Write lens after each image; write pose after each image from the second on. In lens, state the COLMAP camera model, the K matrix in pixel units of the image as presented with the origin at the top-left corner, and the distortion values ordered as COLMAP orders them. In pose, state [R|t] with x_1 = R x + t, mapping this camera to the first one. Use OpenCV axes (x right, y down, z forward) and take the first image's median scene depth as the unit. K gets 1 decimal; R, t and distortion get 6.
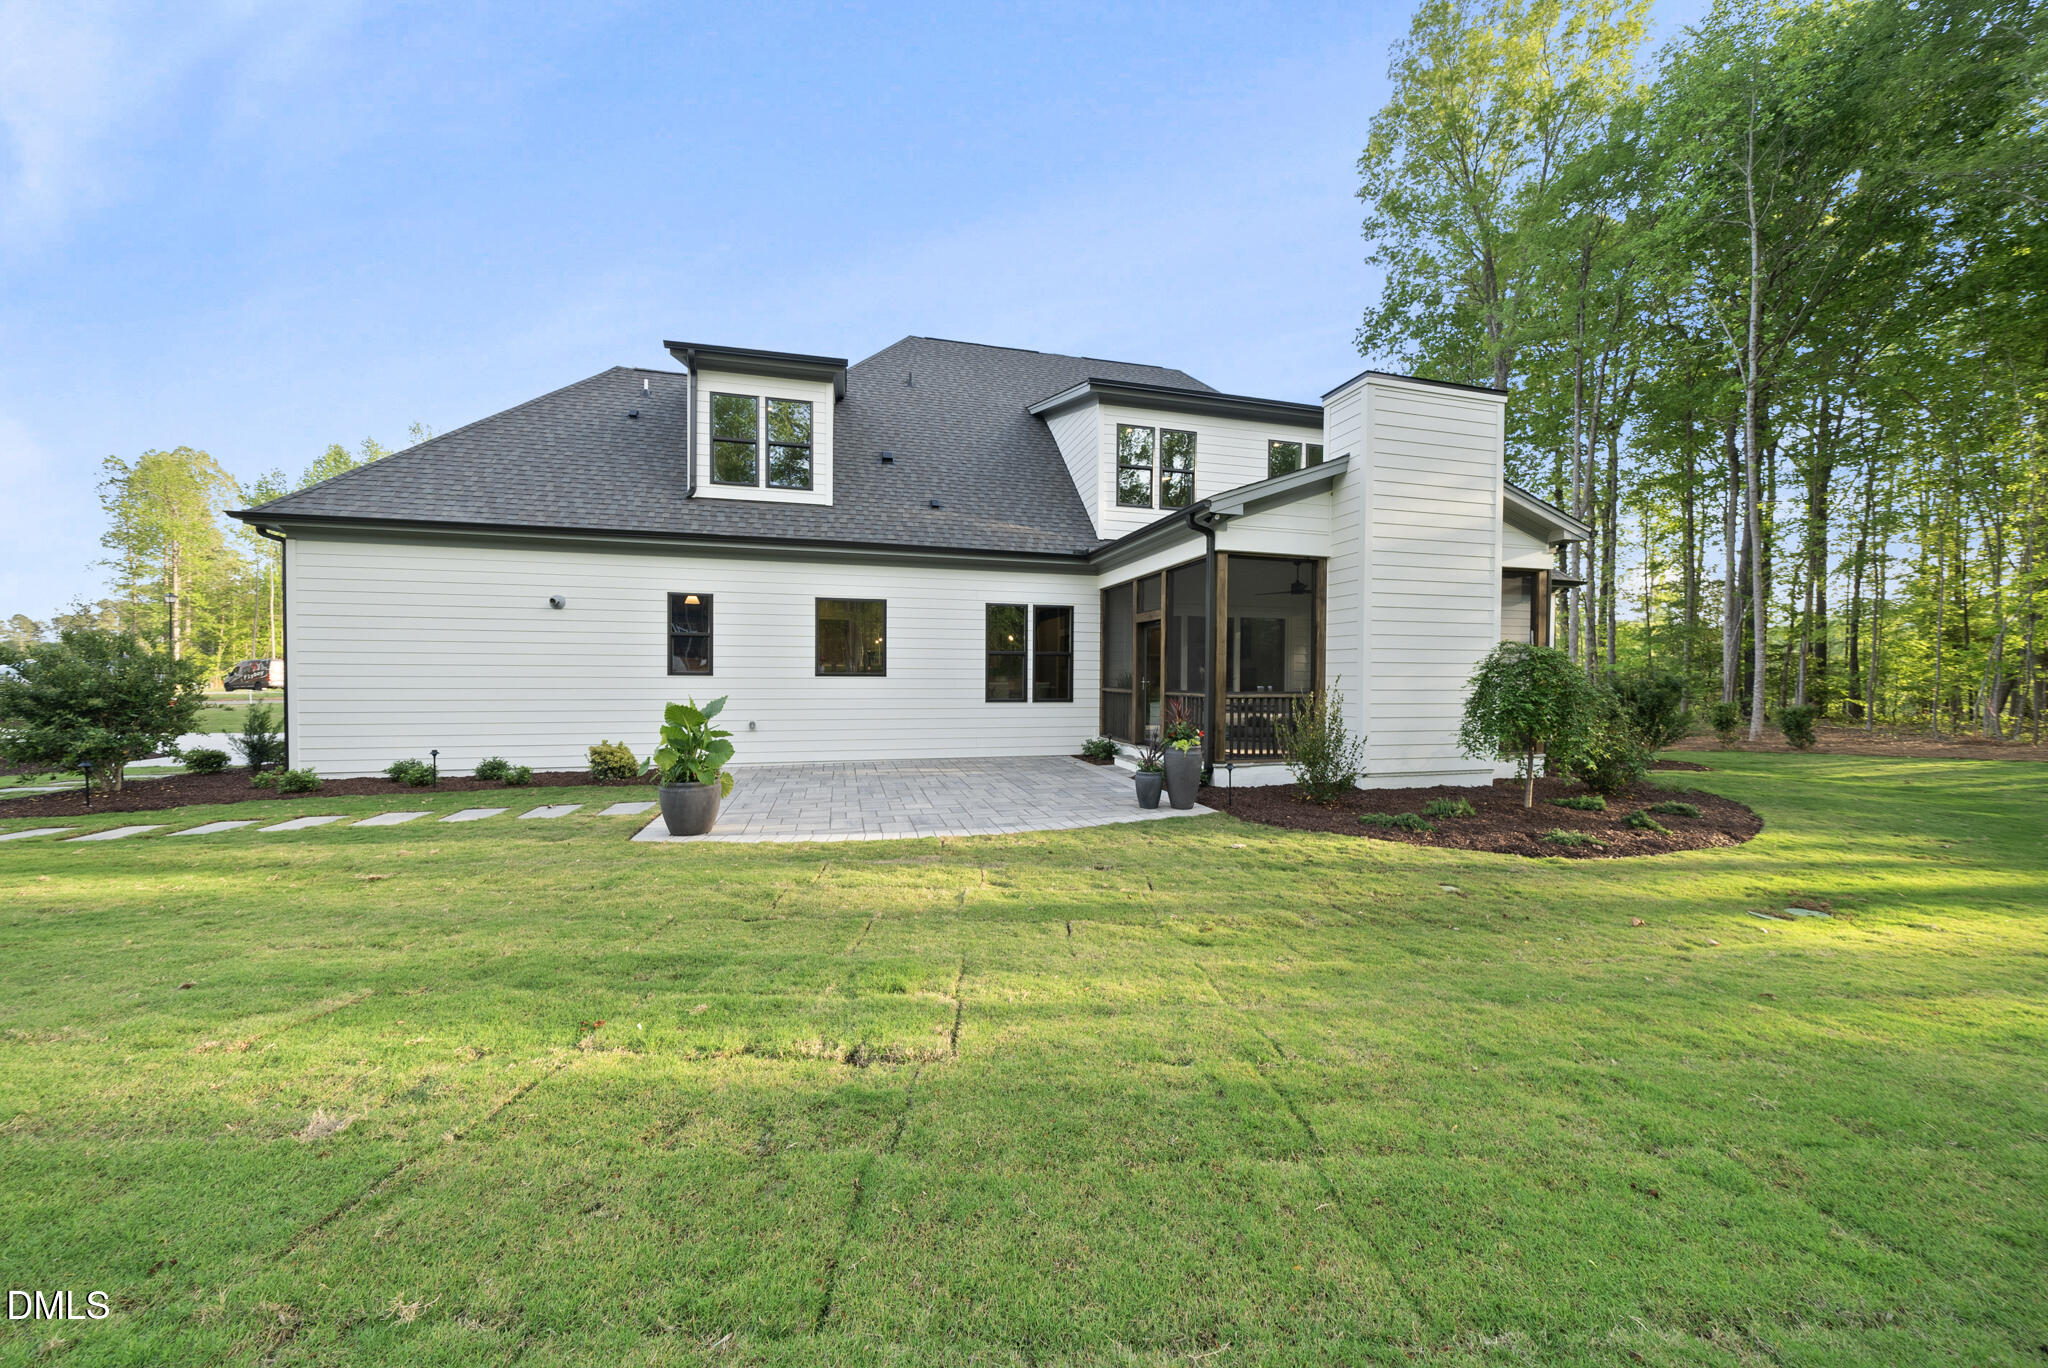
lens RADIAL K [[697.3, 0, 1020.9], [0, 697.3, 696.3], [0, 0, 1]] dist [-0.001009, 0.000005]
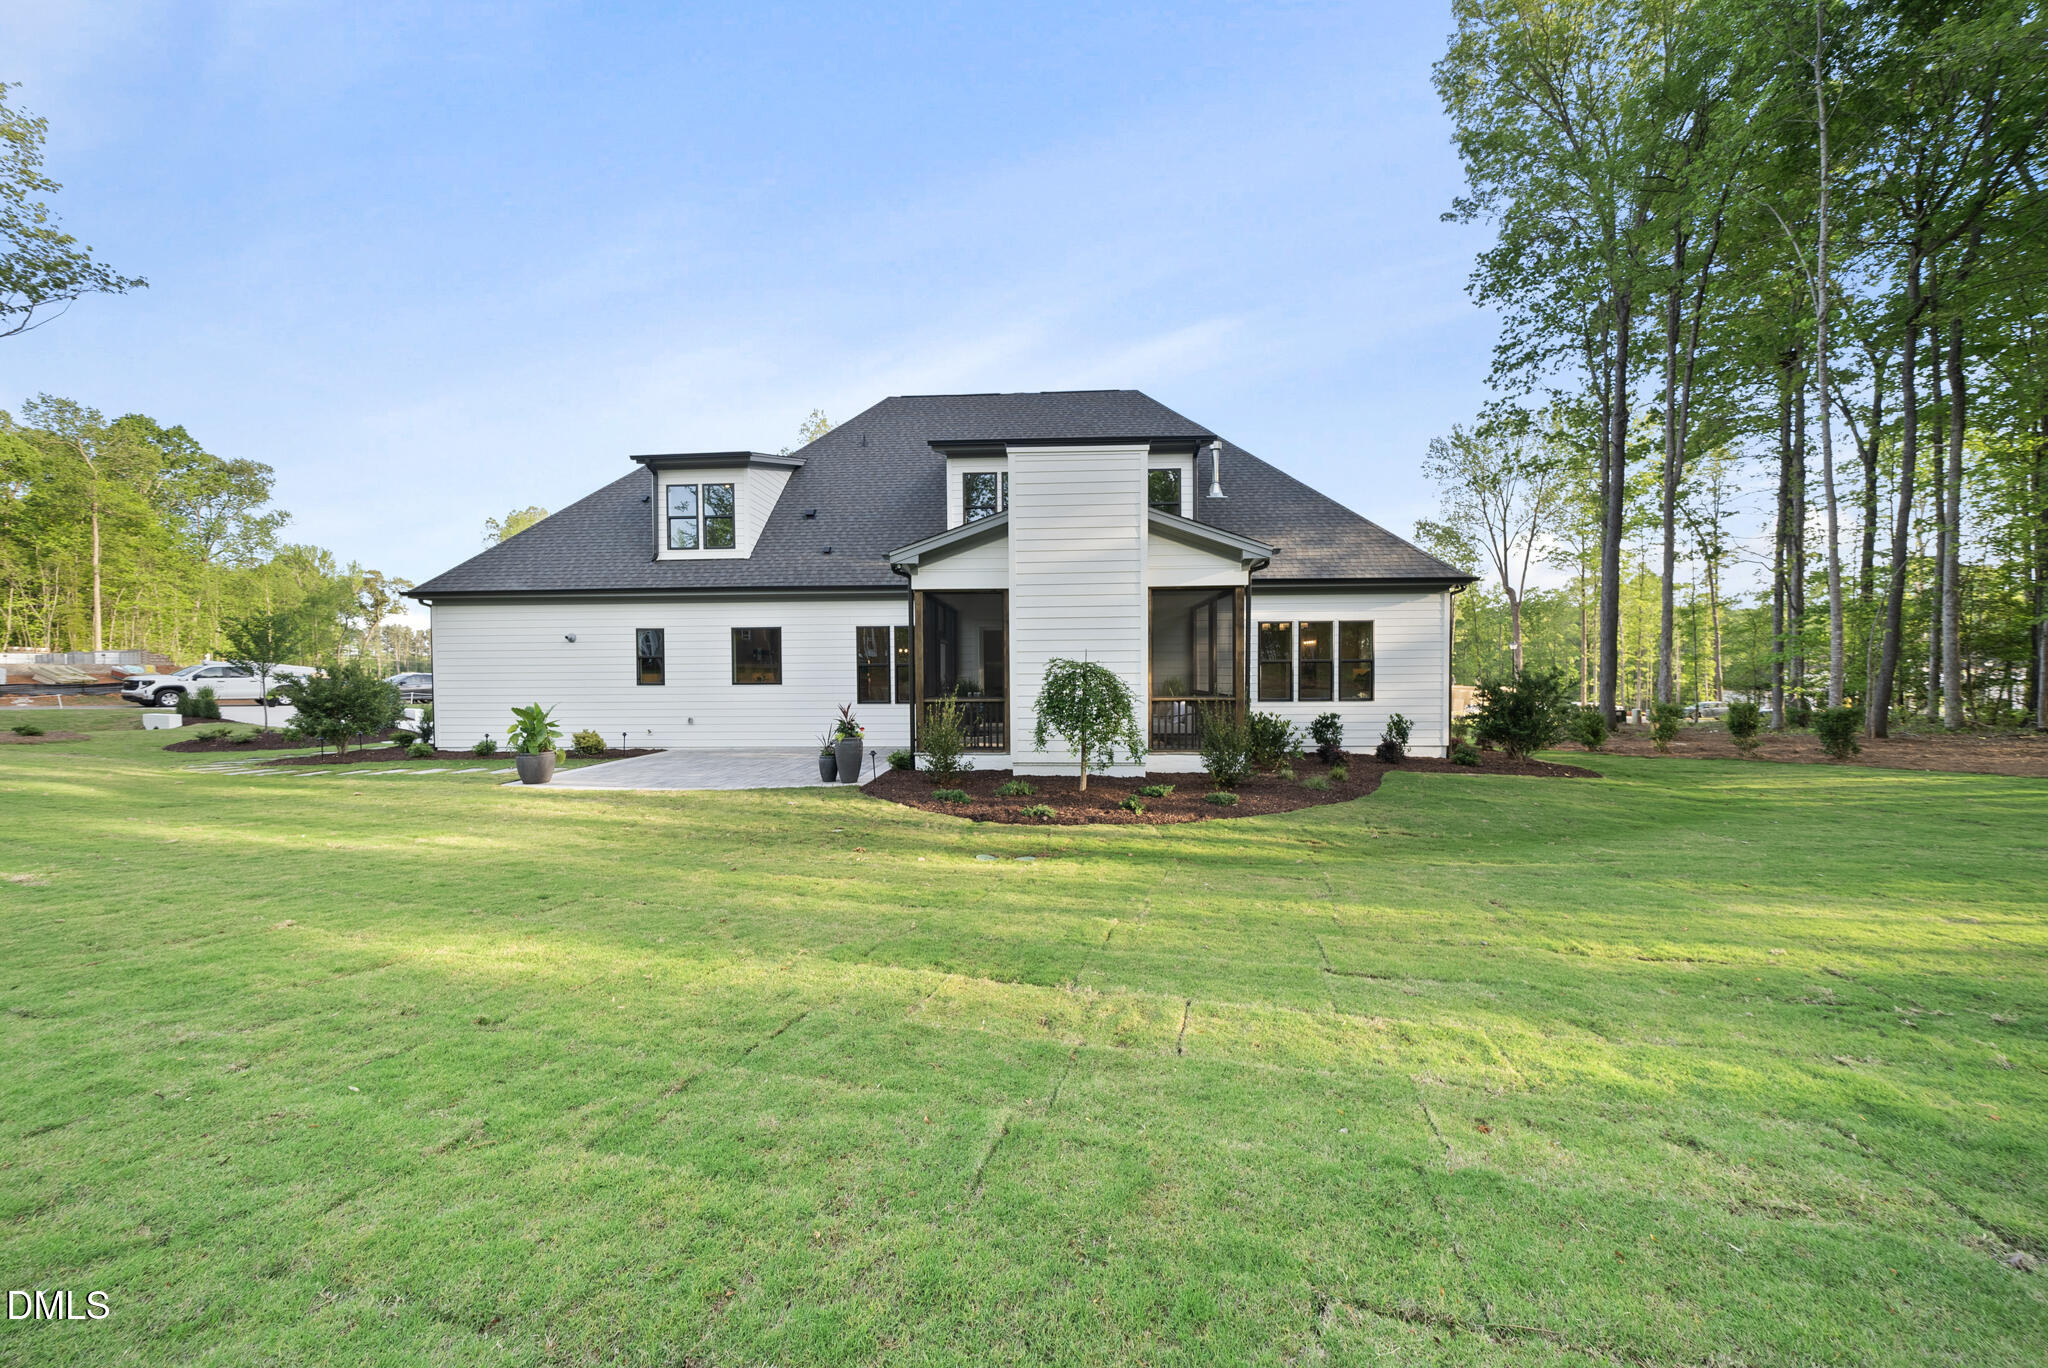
lens RADIAL K [[697.3, 0, 1020.9], [0, 697.3, 696.3], [0, 0, 1]] dist [-0.001009, 0.000005]
pose [[0.956161, -0.002581, -0.292832, 0.666110], [0.004241, 0.999978, 0.005036, -0.010651], [0.292812, -0.006058, 0.956151, -0.153177]]
